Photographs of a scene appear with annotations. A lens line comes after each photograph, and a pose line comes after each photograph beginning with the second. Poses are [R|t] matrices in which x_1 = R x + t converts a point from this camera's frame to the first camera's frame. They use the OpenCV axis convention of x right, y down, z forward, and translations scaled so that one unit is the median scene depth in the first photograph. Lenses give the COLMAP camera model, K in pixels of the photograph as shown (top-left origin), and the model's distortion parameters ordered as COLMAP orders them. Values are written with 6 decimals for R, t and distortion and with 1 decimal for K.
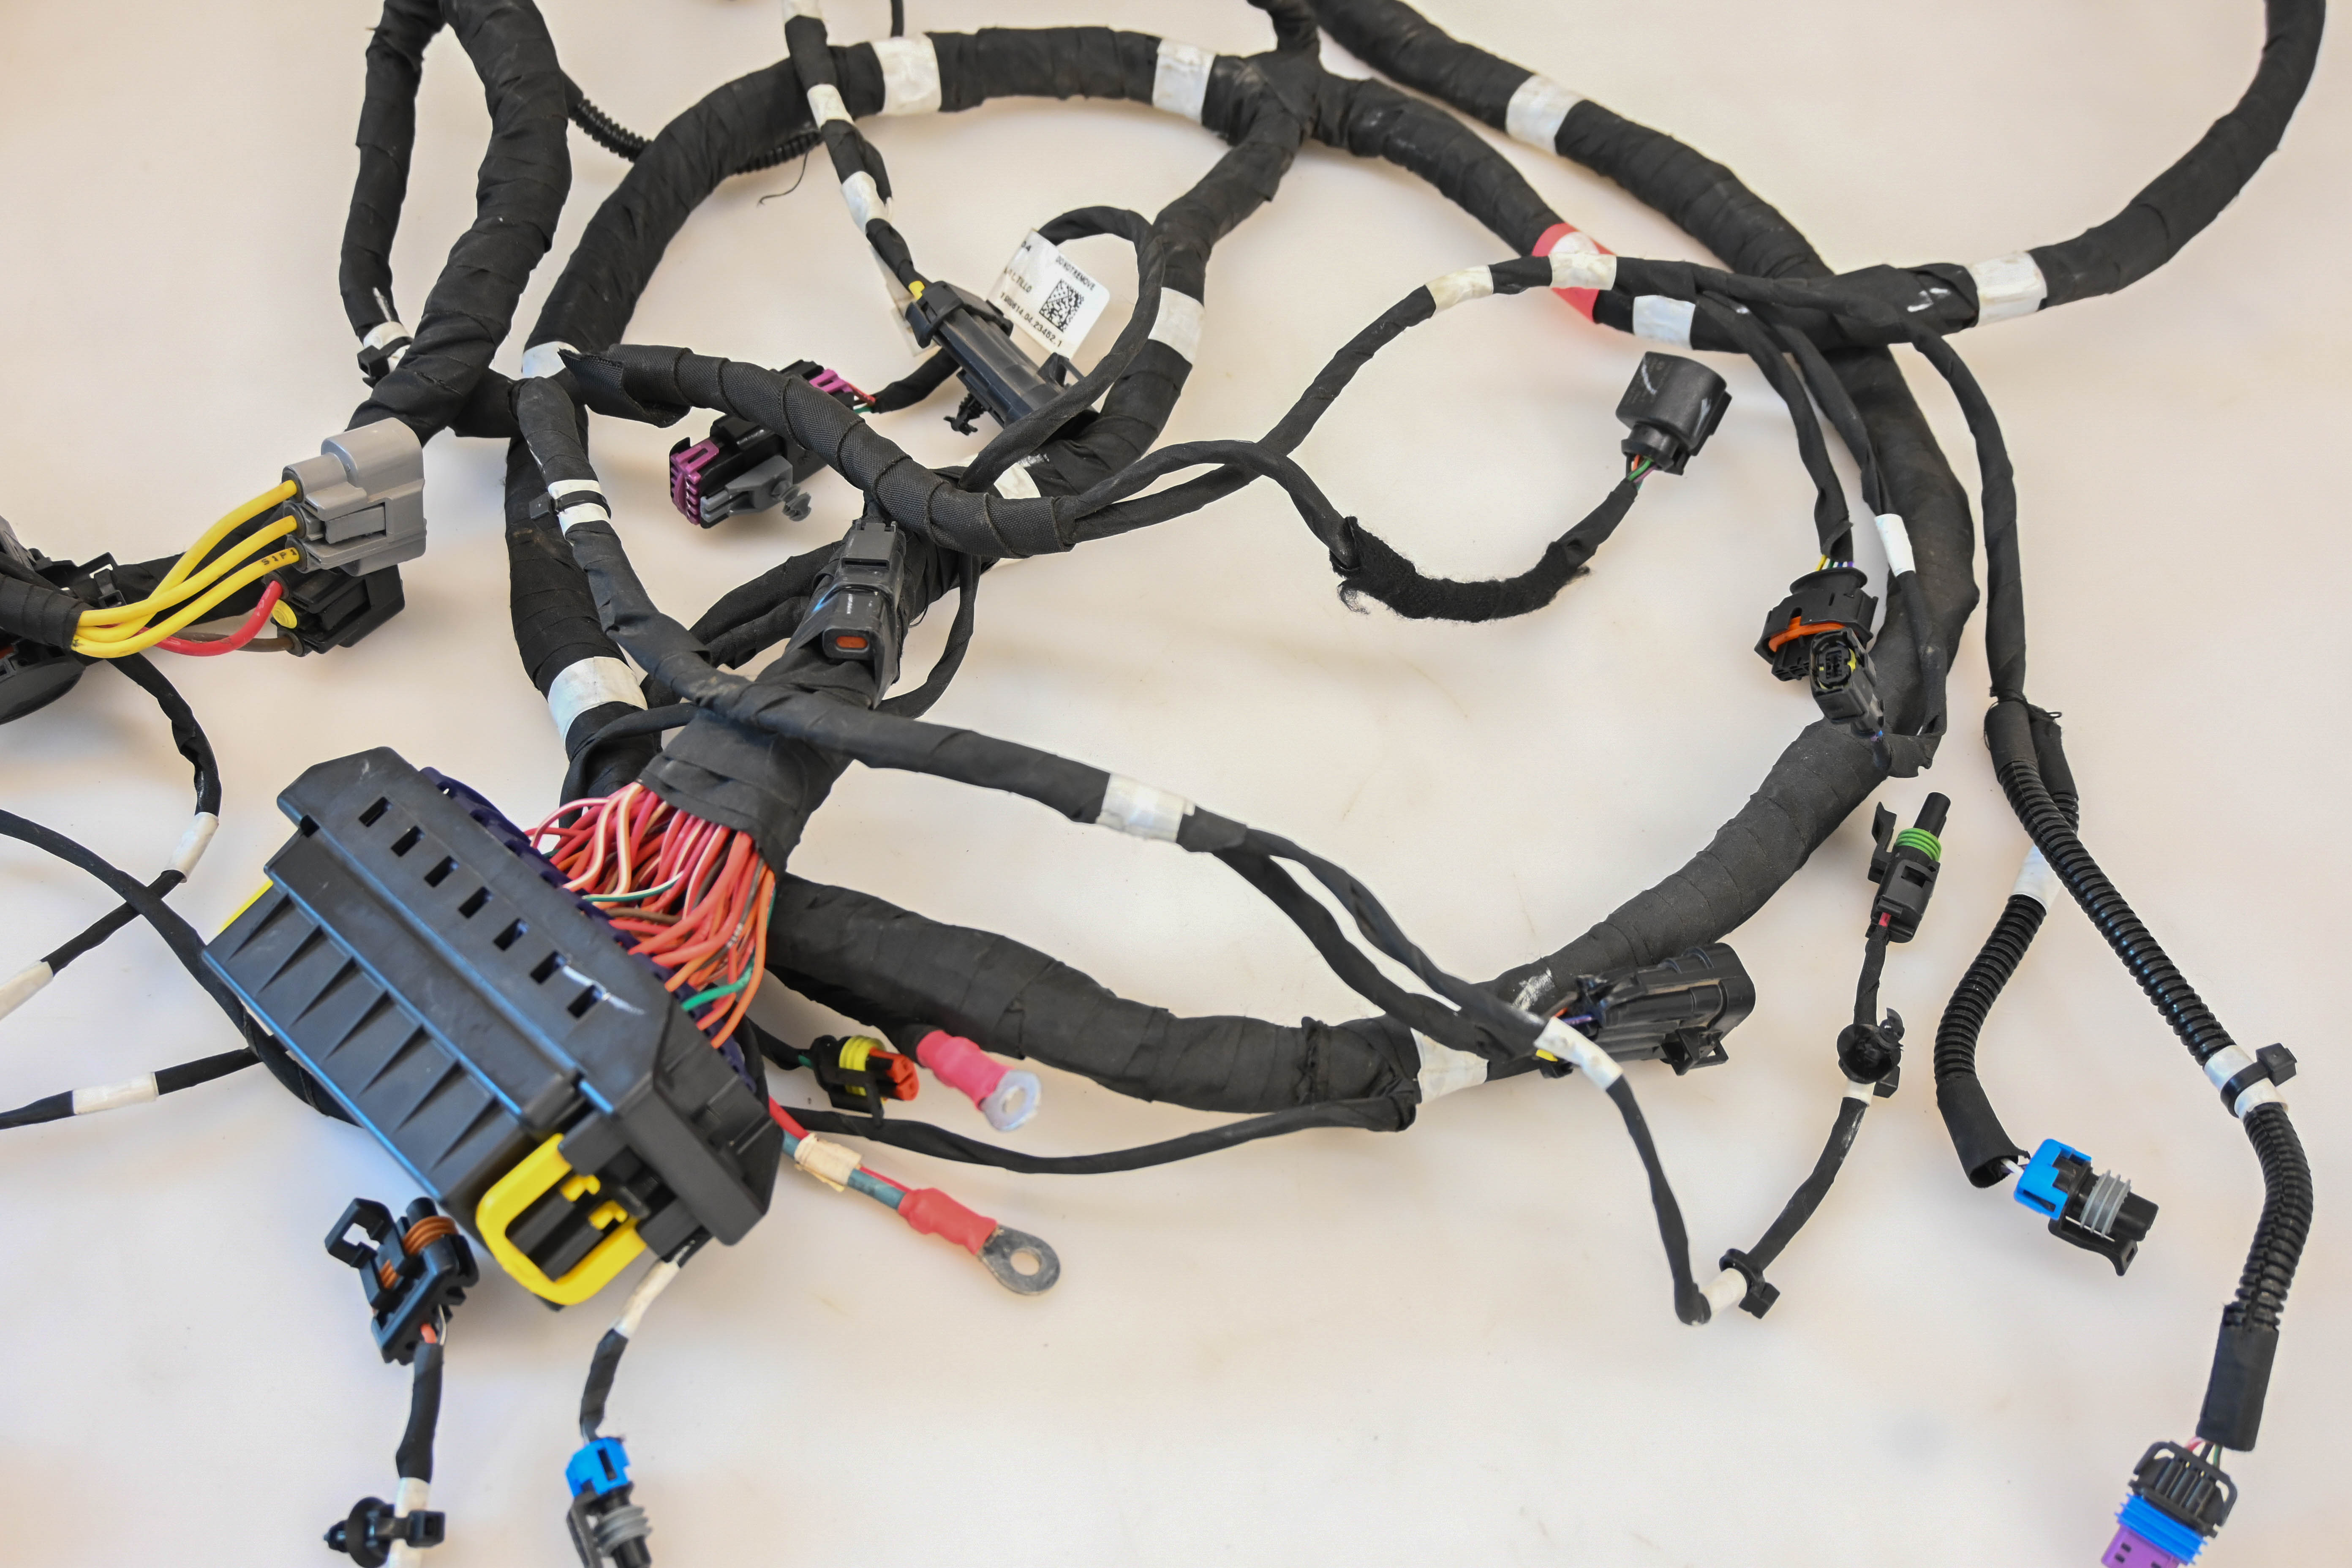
lens RADIAL K [[2479.0, 0, 1174.6], [0, 2479.0, 785.7], [0, 0, 1]] dist [-0.015181, 0.000000]
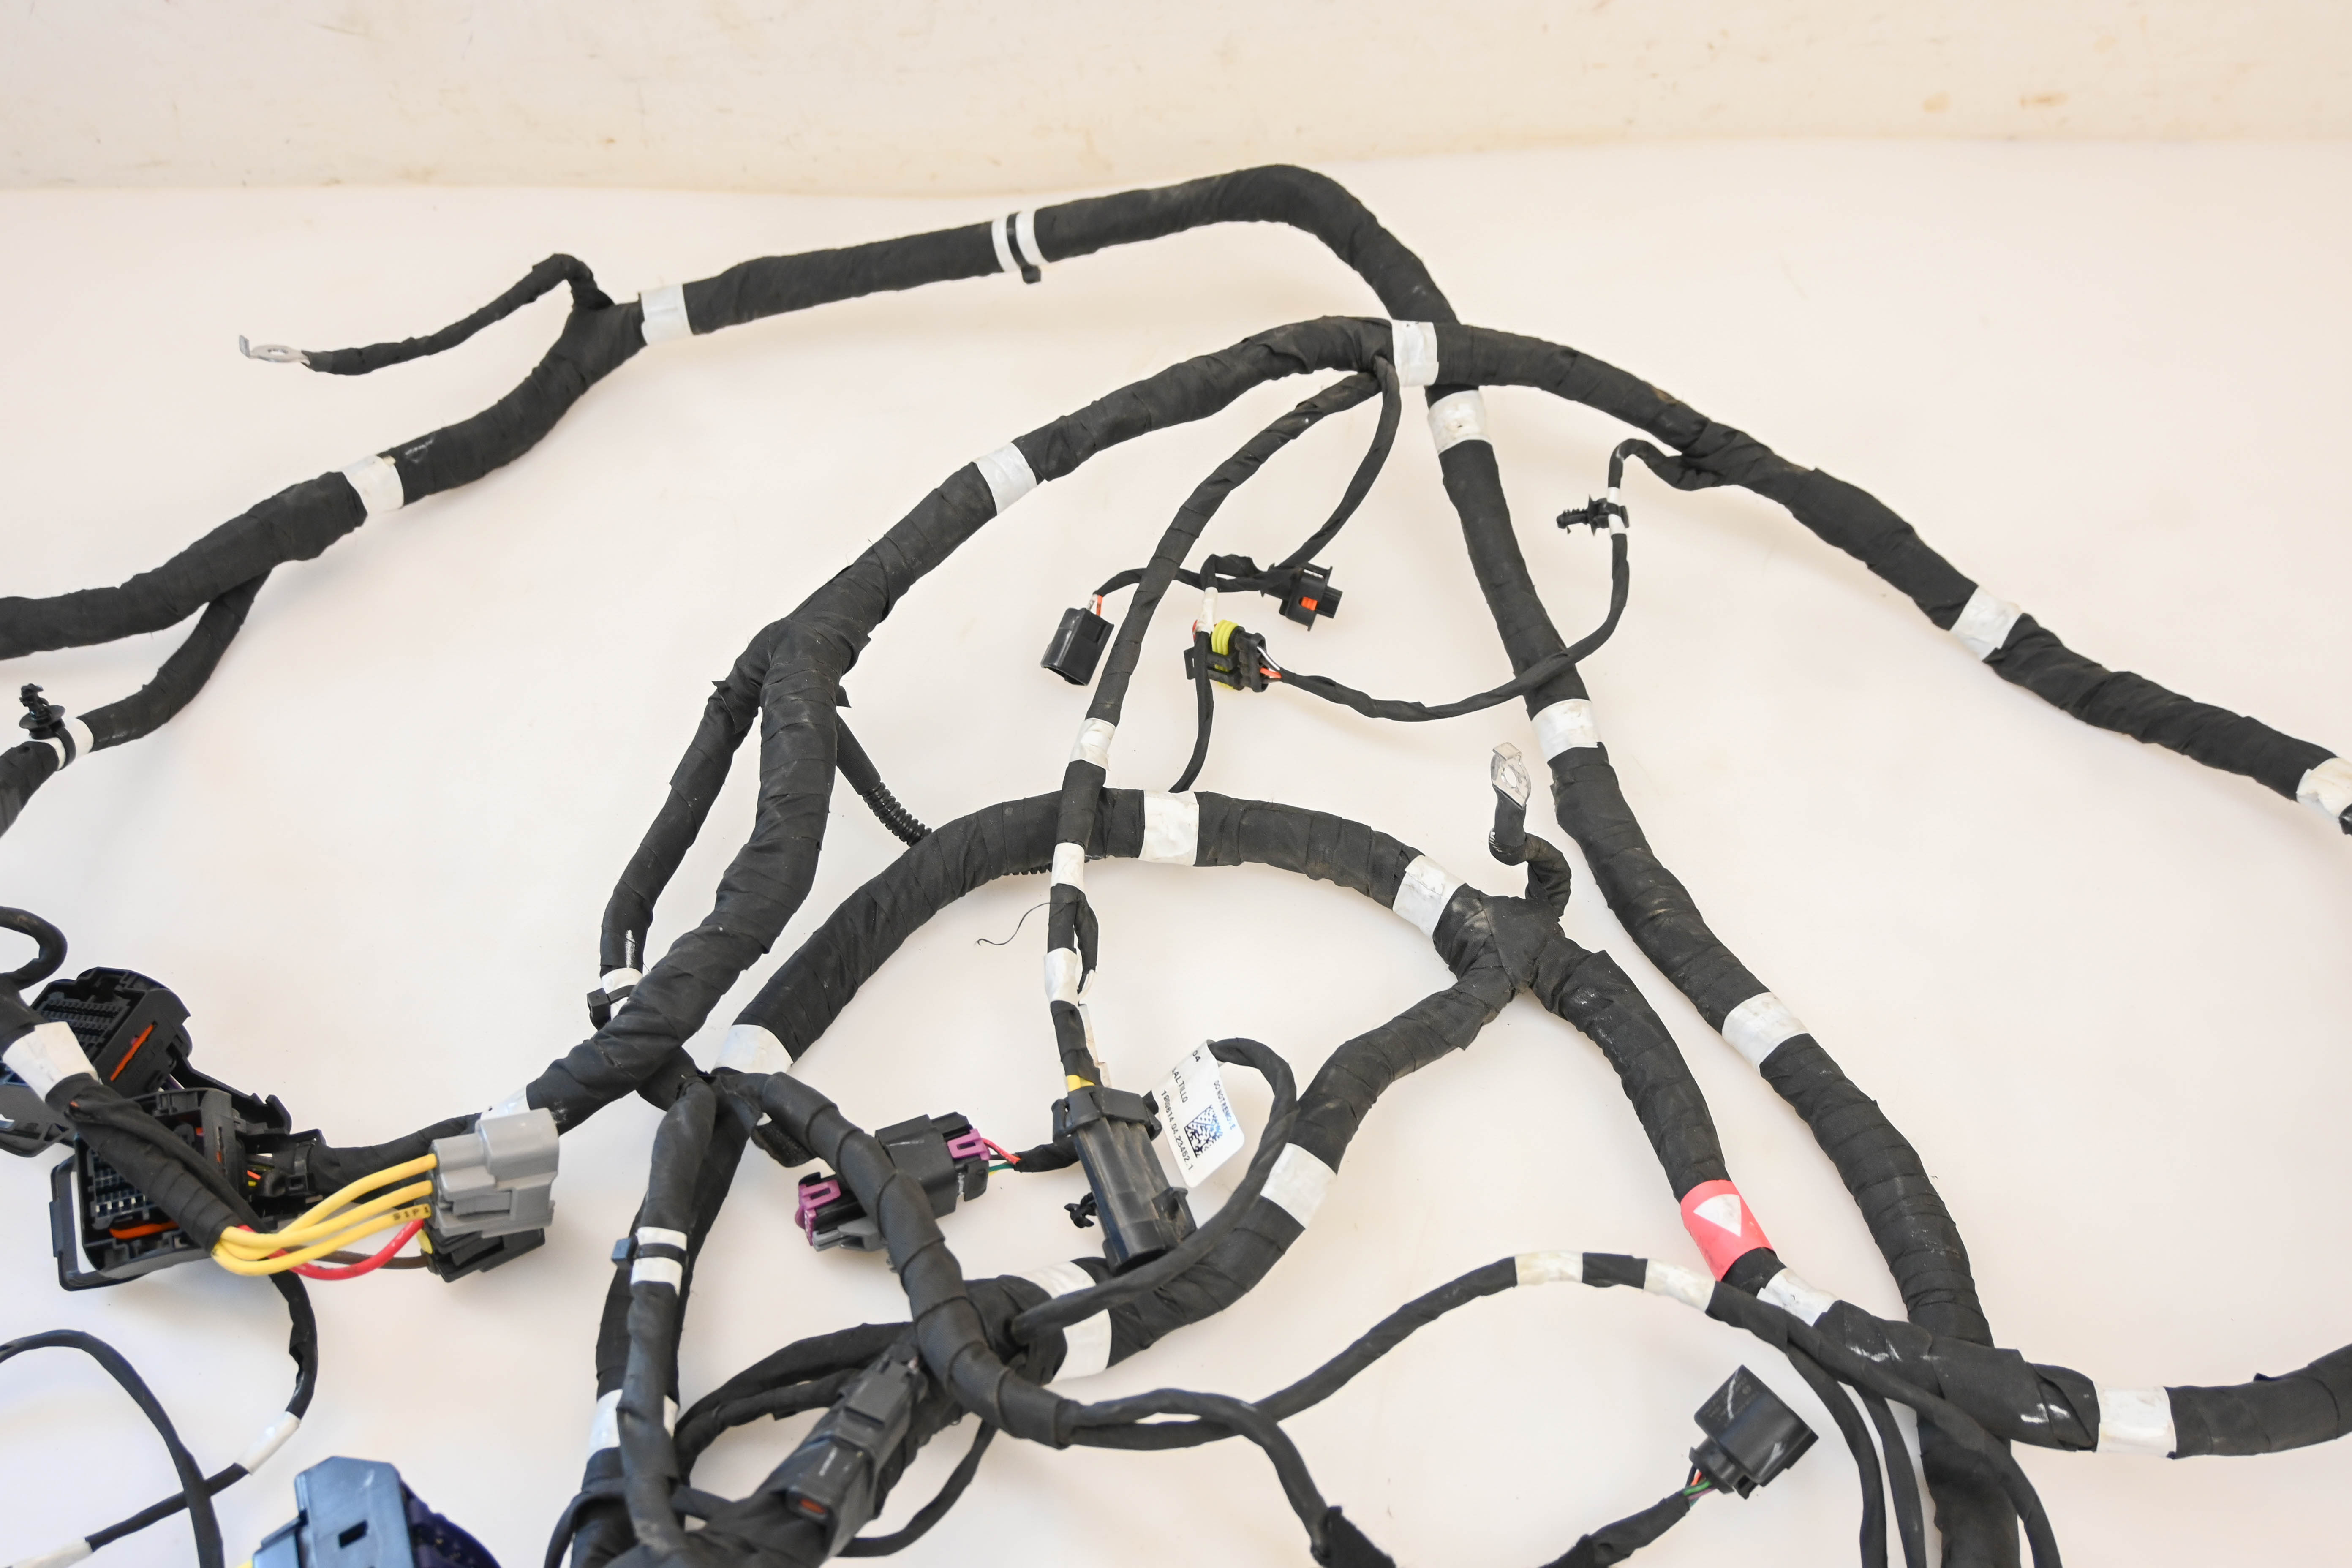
lens RADIAL K [[2295.8, 0, 1176.5], [0, 2295.8, 783.1], [0, 0, 1]] dist [-0.002938, 0.000000]
pose [[0.937241, 0.252946, -0.239994, 0.139812], [-0.274777, 0.959521, -0.061773, -0.275565], [0.214654, 0.123841, 0.968807, 0.050417]]
